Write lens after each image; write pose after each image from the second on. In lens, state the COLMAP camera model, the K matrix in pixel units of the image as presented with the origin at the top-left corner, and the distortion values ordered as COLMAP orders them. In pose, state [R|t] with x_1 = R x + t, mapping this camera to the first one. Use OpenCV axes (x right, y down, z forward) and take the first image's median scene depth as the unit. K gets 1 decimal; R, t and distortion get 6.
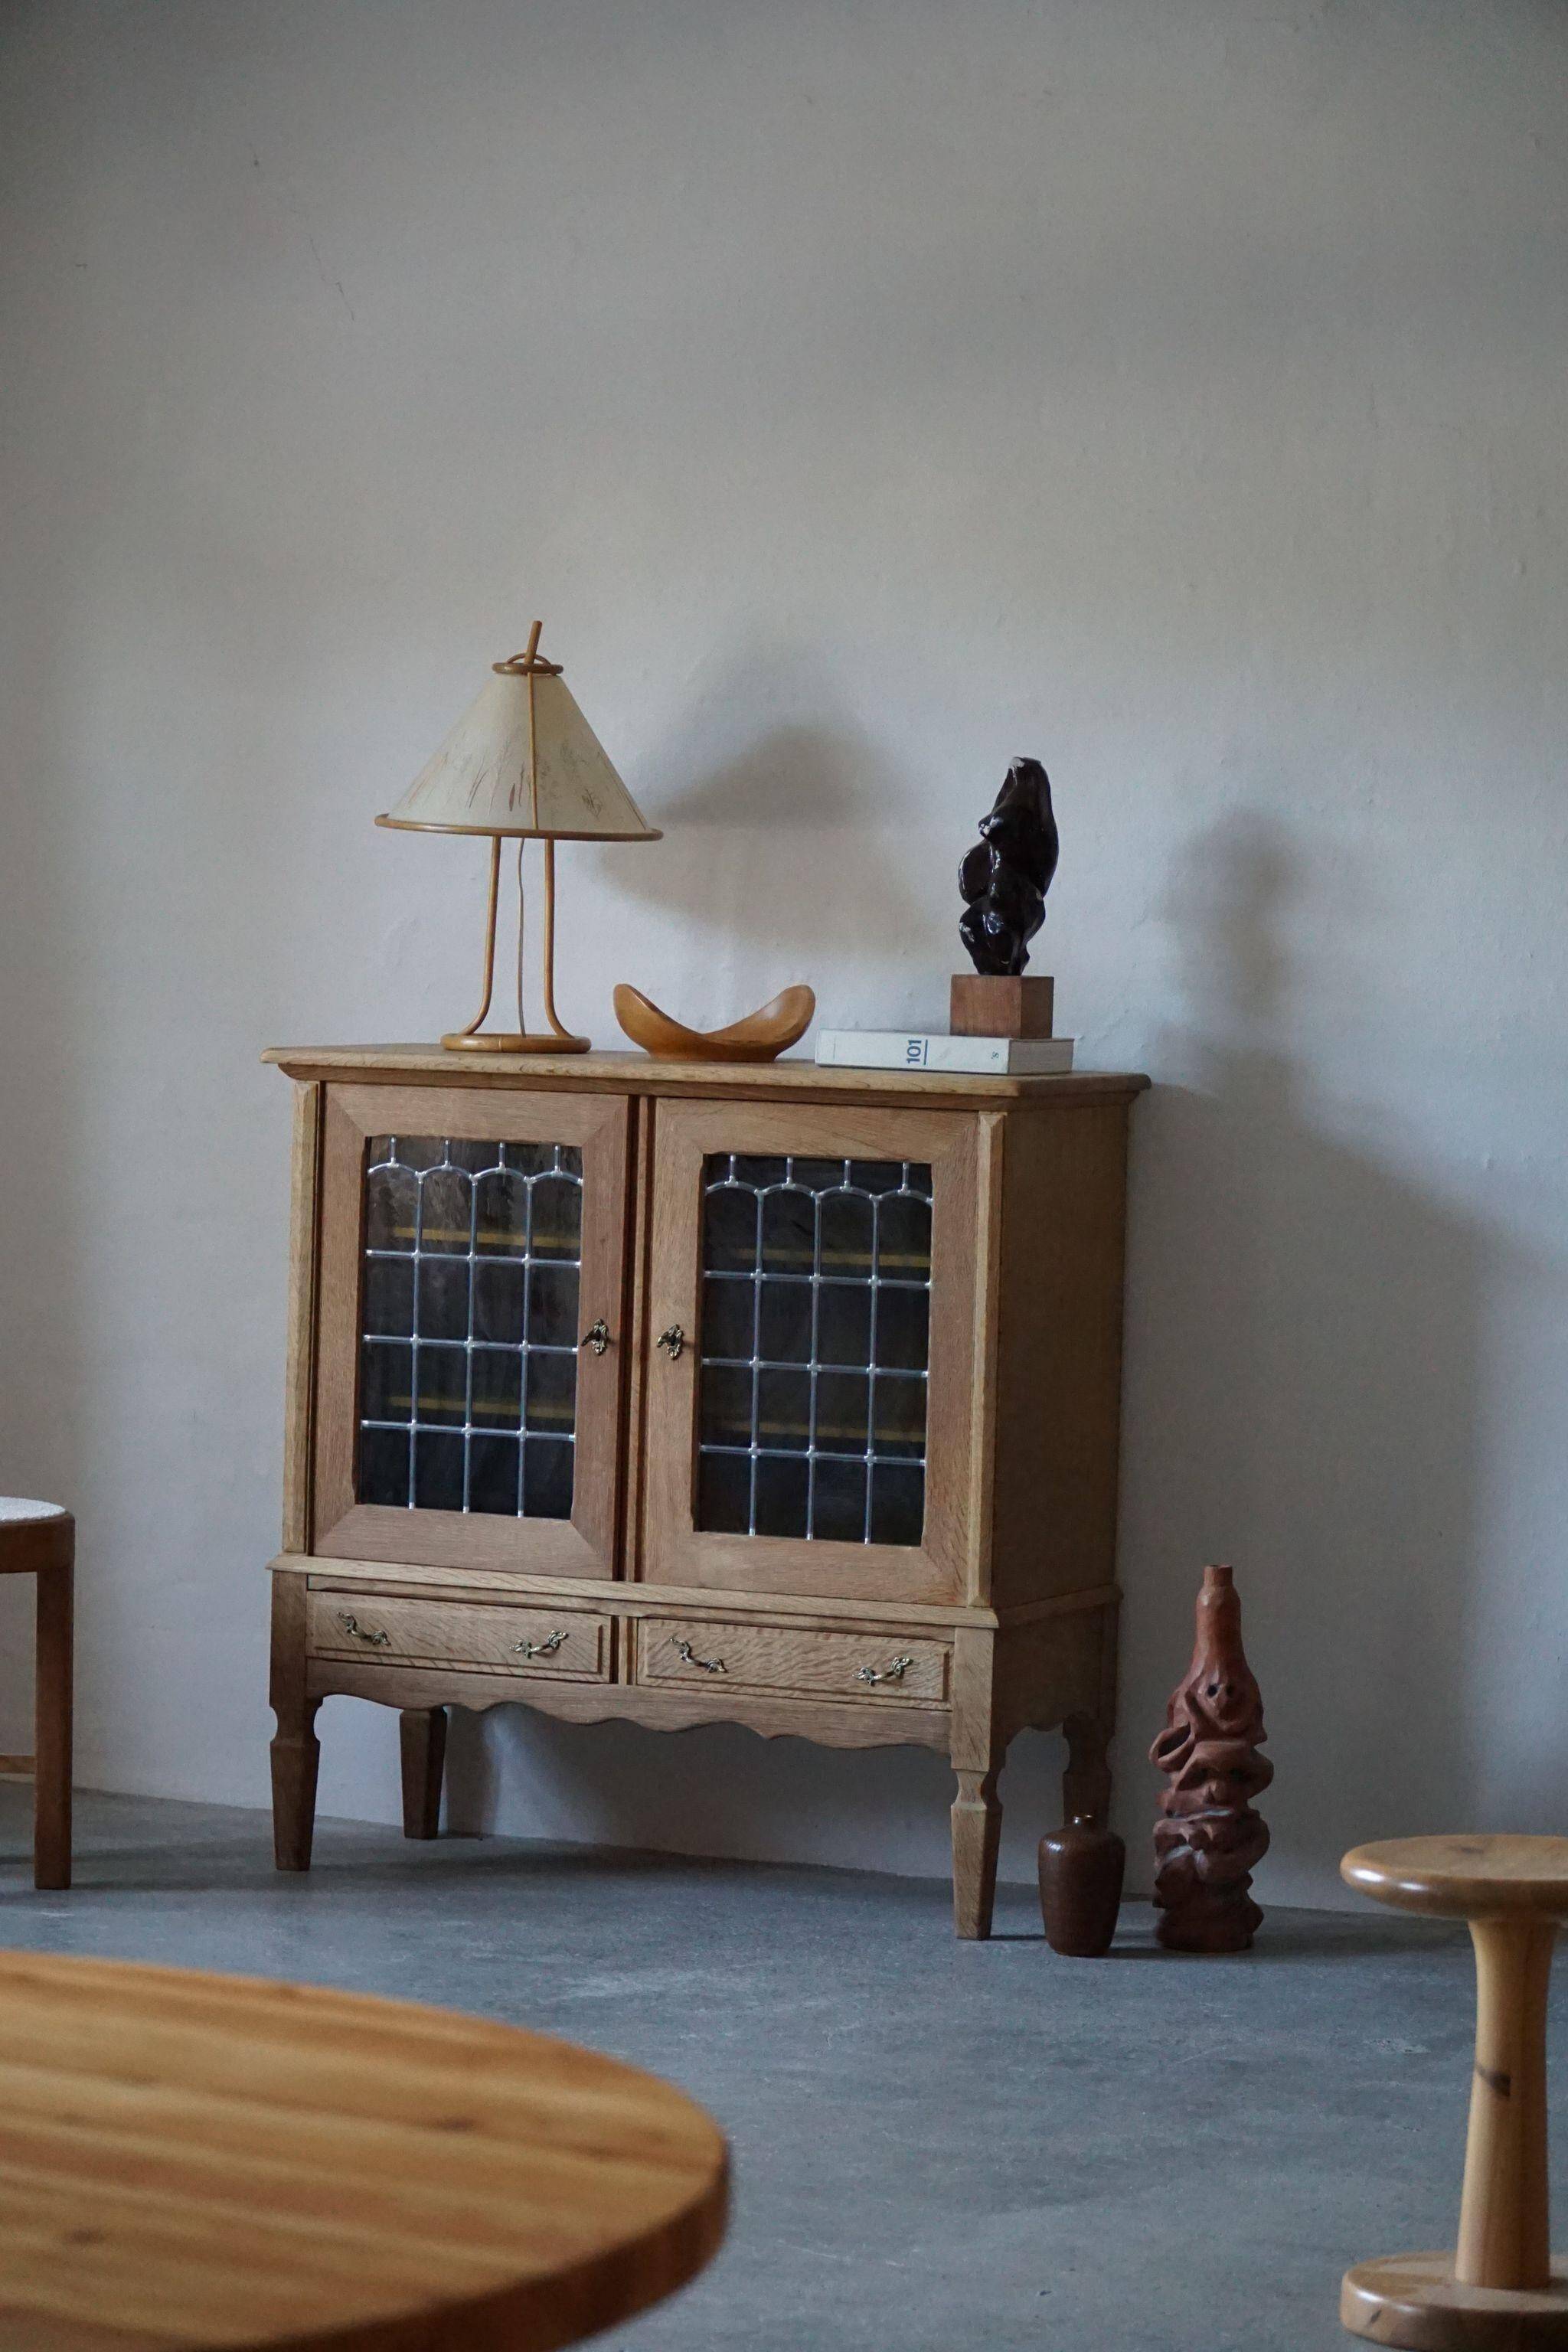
lens RADIAL K [[6576.9, 0, 783.7], [0, 6576.9, 1490.9], [0, 0, 1]] dist [-0.069314, 0.473866]
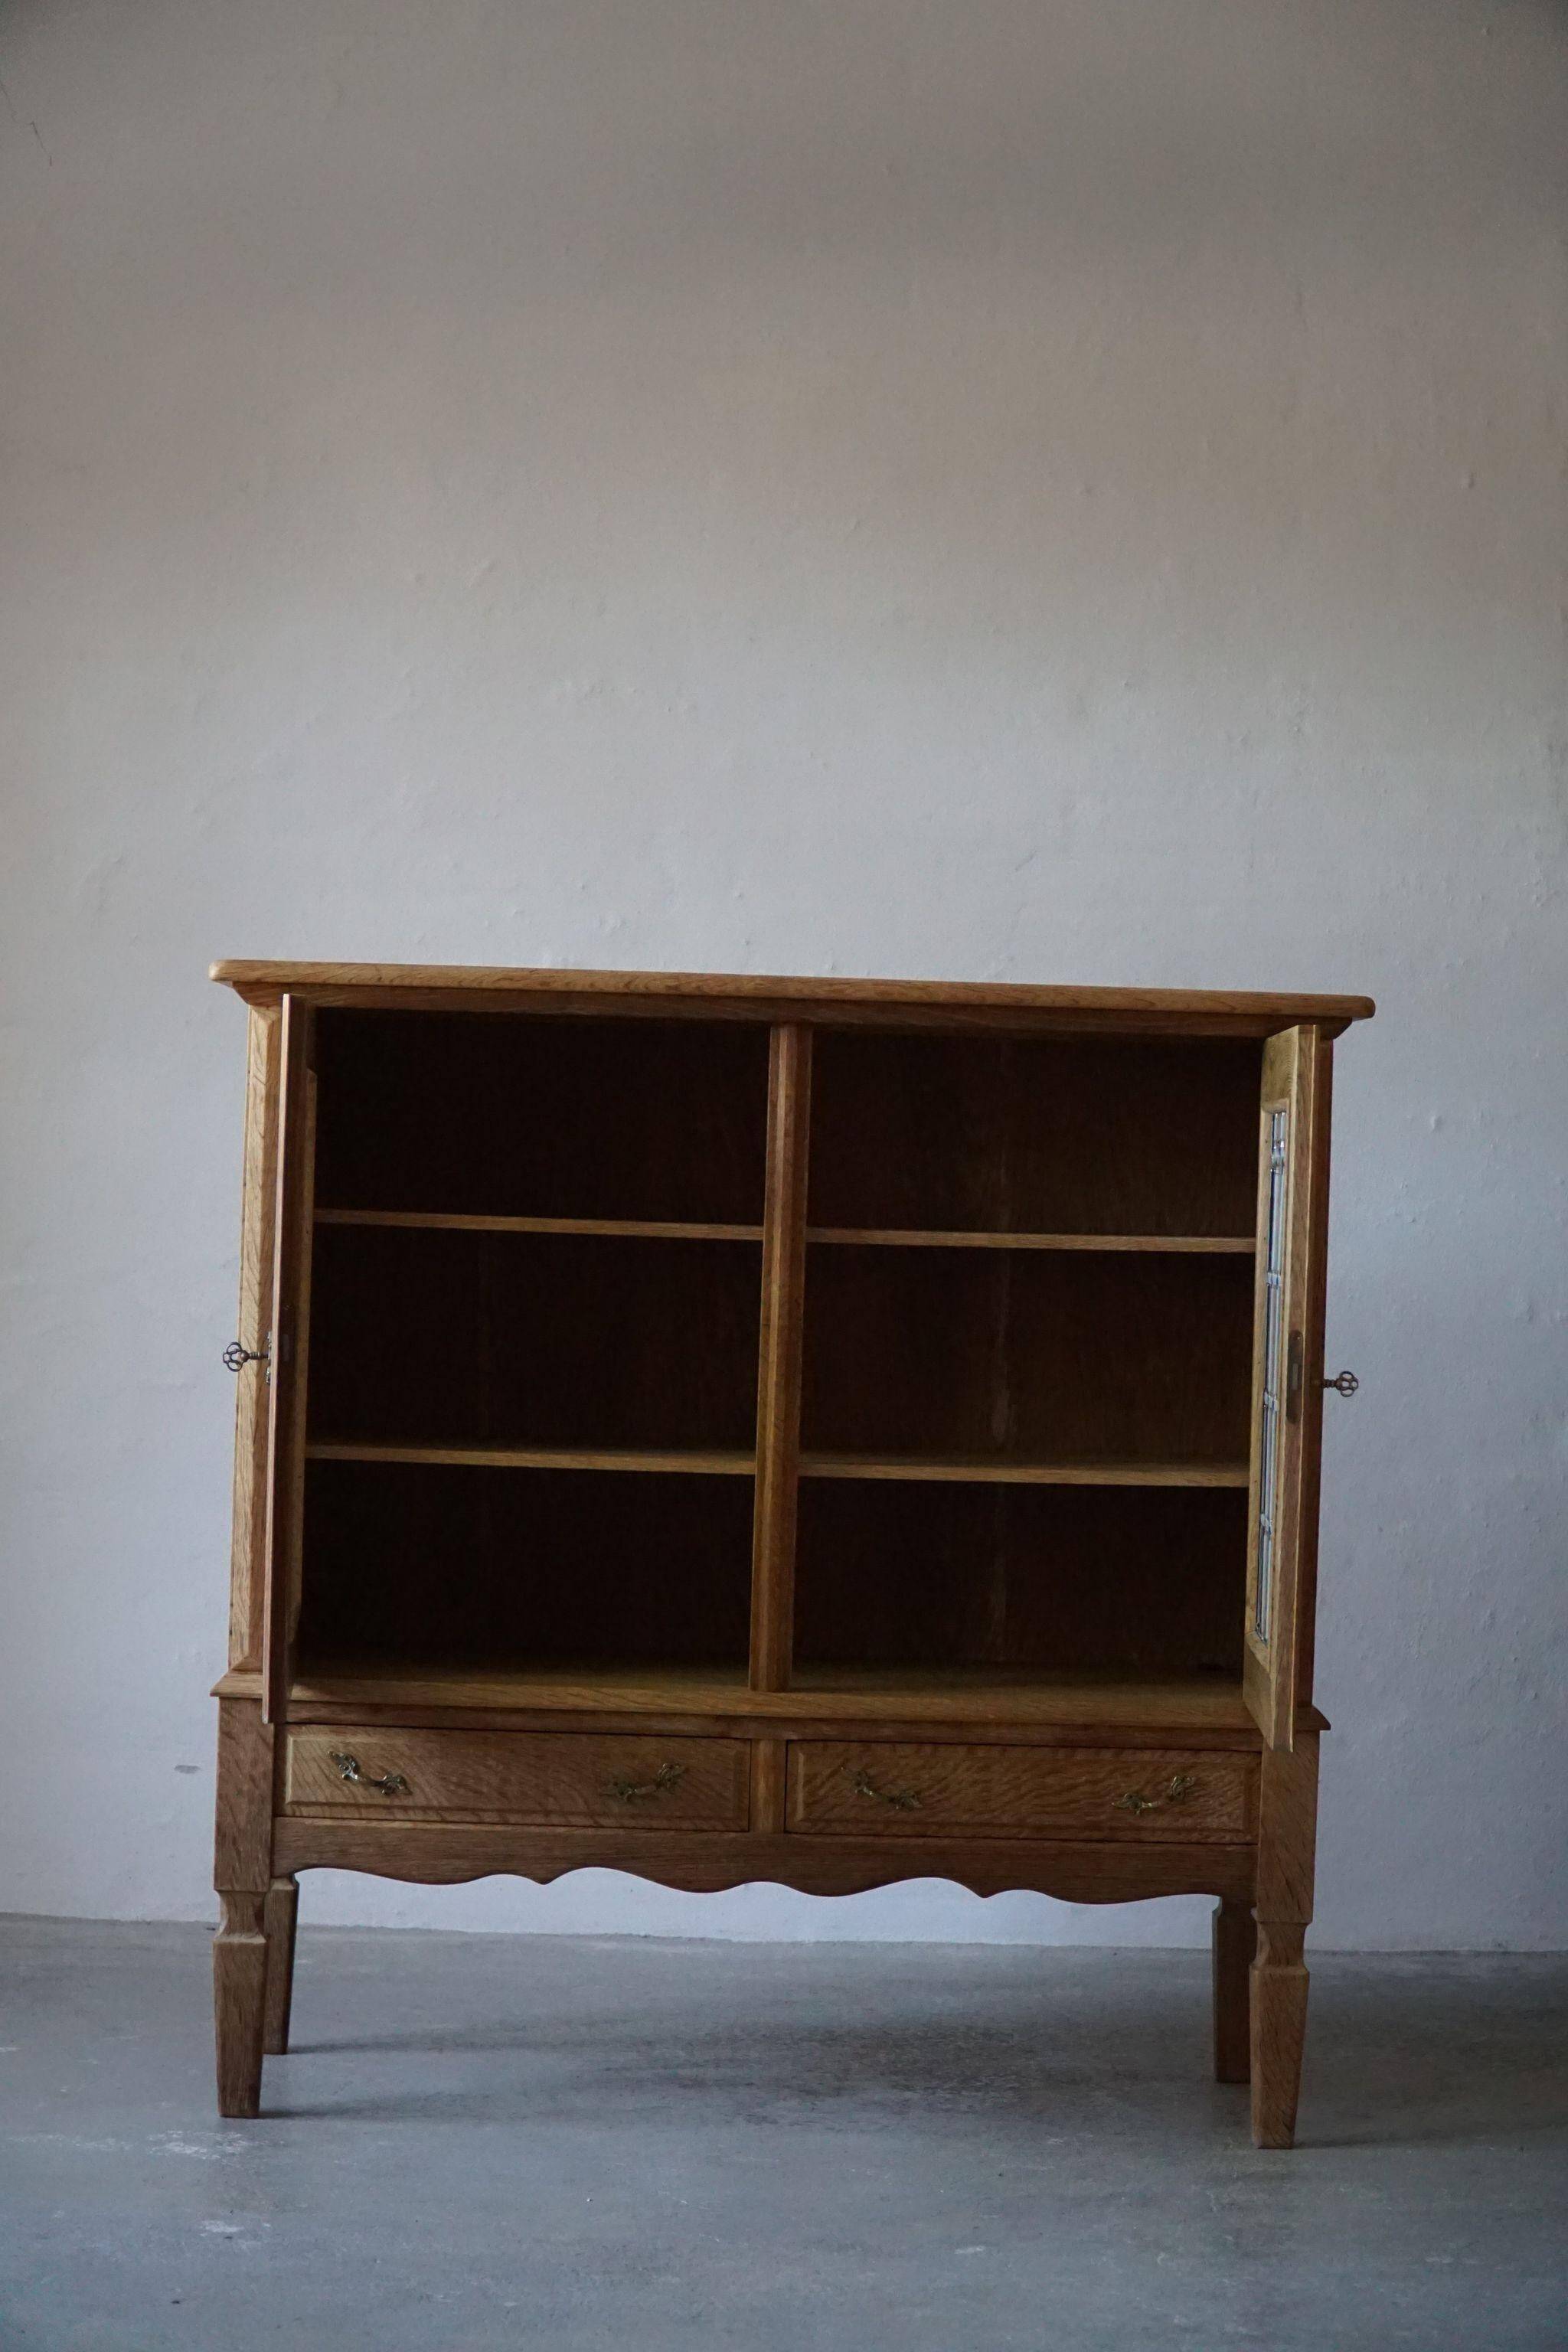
lens RADIAL K [[5950.6, 0, 784.0], [0, 5950.6, 1176.0], [0, 0, 1]] dist [-0.105348, -5.821504]
pose [[0.901468, 0.002707, 0.432838, -0.308880], [0.034984, 0.996253, -0.079092, 0.009132], [-0.431430, 0.086442, 0.897995, 0.406650]]
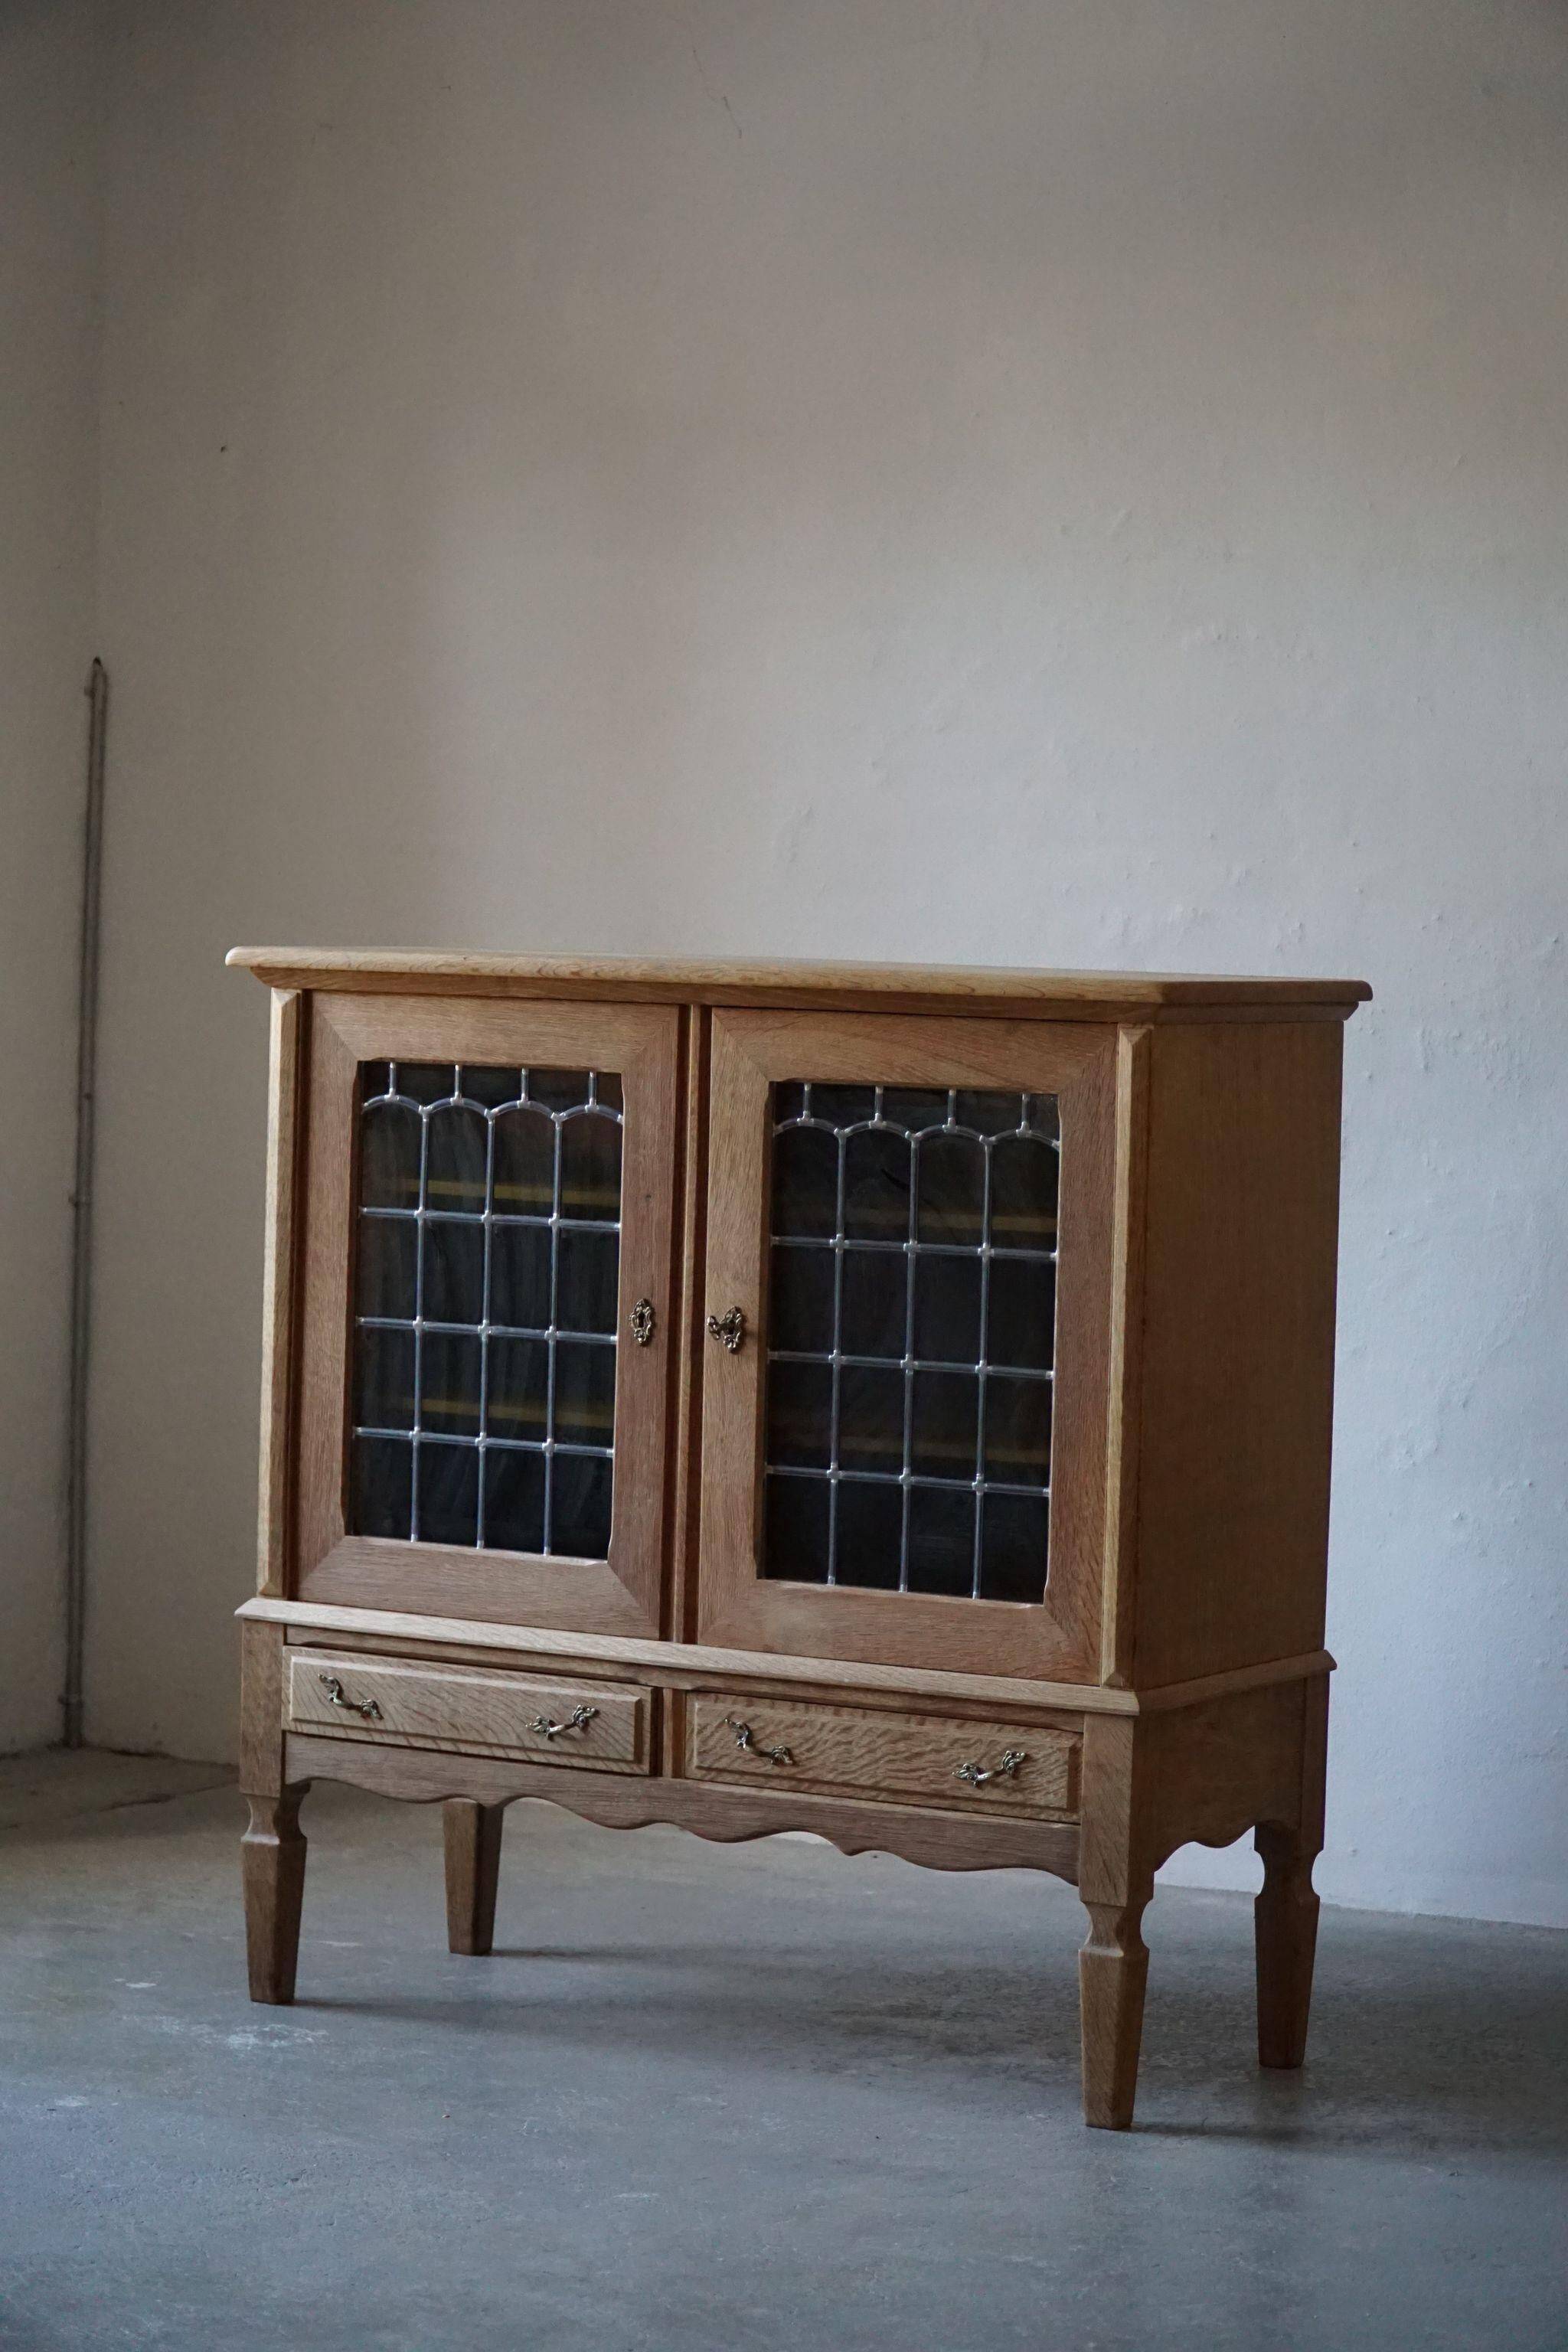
lens RADIAL K [[5950.6, 0, 784.0], [0, 5950.6, 1176.0], [0, 0, 1]] dist [-0.105348, -5.821504]
pose [[0.993287, 0.005098, -0.115564, 0.068743], [-0.010813, 0.998746, -0.048886, -0.006759], [0.115170, 0.049808, 0.992096, 0.316958]]
